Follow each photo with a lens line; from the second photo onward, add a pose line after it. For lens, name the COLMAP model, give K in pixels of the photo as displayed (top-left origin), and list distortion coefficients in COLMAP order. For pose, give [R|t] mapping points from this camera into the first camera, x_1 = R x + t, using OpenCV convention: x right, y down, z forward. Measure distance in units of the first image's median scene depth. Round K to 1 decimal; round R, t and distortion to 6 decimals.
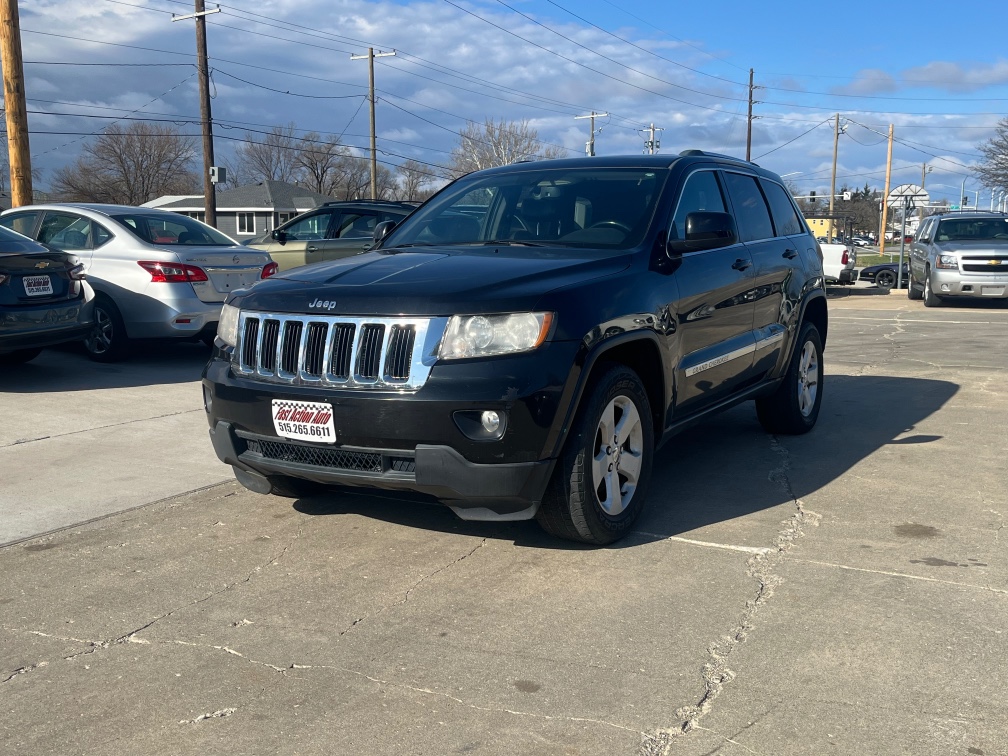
lens RADIAL K [[1010.0, 0, 487.9], [0, 1010.0, 378.1], [0, 0, 1]] dist [0.043849, -0.012966]
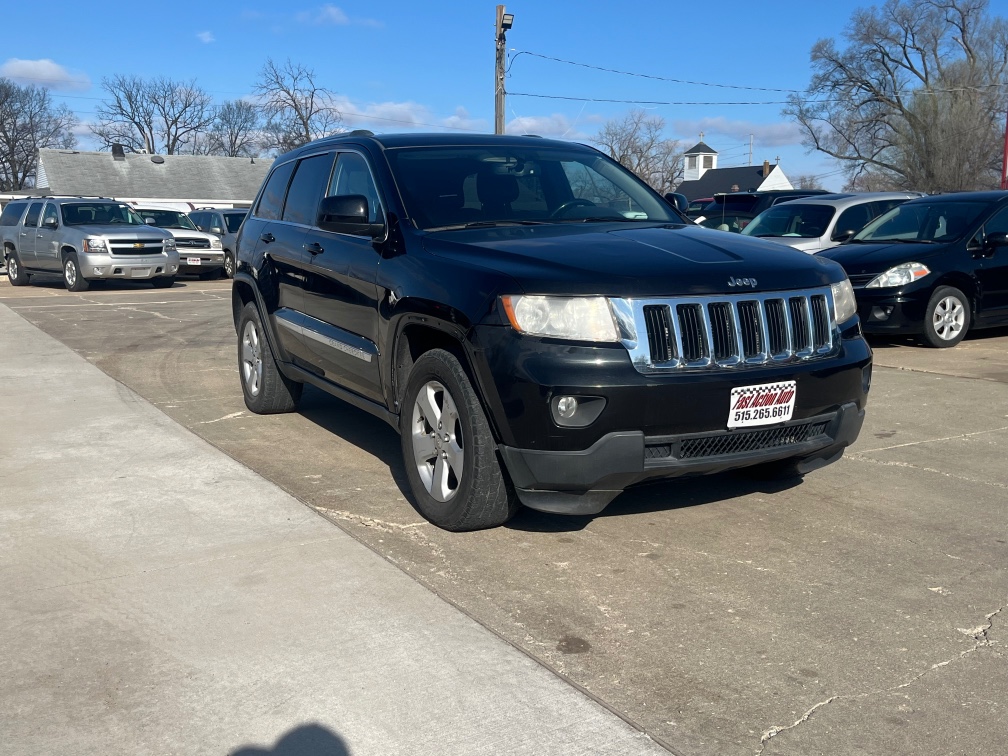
lens RADIAL K [[1010.0, 0, 487.9], [0, 1010.0, 378.1], [0, 0, 1]] dist [0.043849, -0.012966]
pose [[0.528550, -0.130841, 0.838758, -1.088103], [0.119656, 0.989669, 0.078980, -0.086423], [-0.840427, 0.058618, 0.538745, 0.684587]]
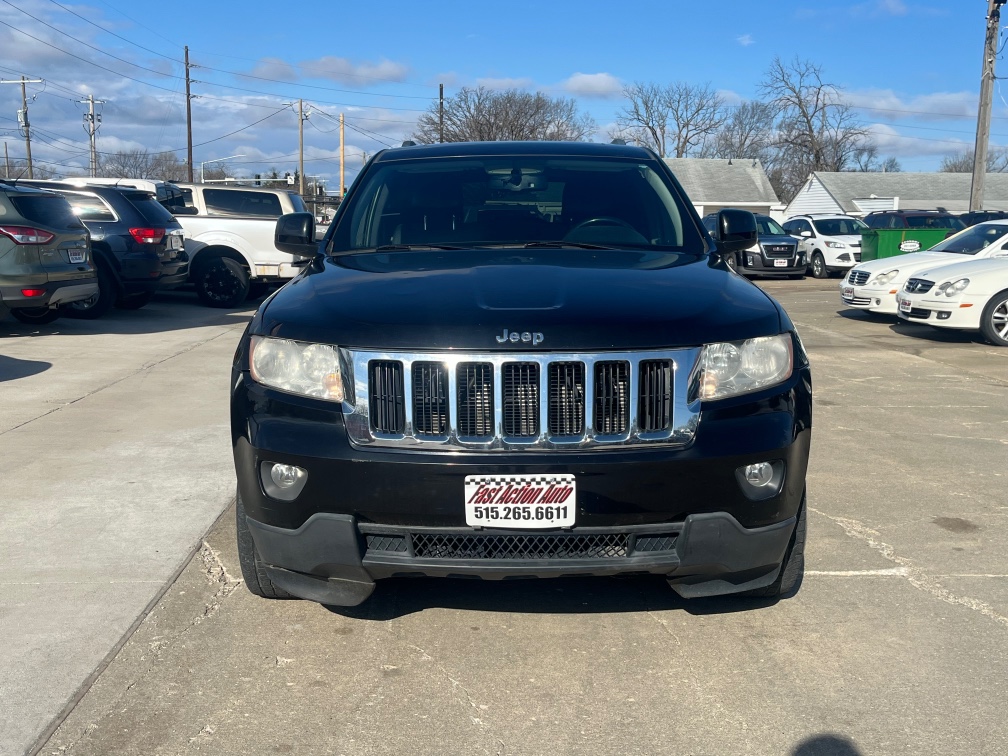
lens RADIAL K [[1024.2, 0, 504.9], [0, 1024.2, 365.9], [0, 0, 1]] dist [0.020588, 0.027862]
pose [[0.858642, -0.066218, 0.508280, -0.540531], [0.064319, 0.997701, 0.021325, -0.067777], [-0.508524, 0.014382, 0.860928, 0.369998]]
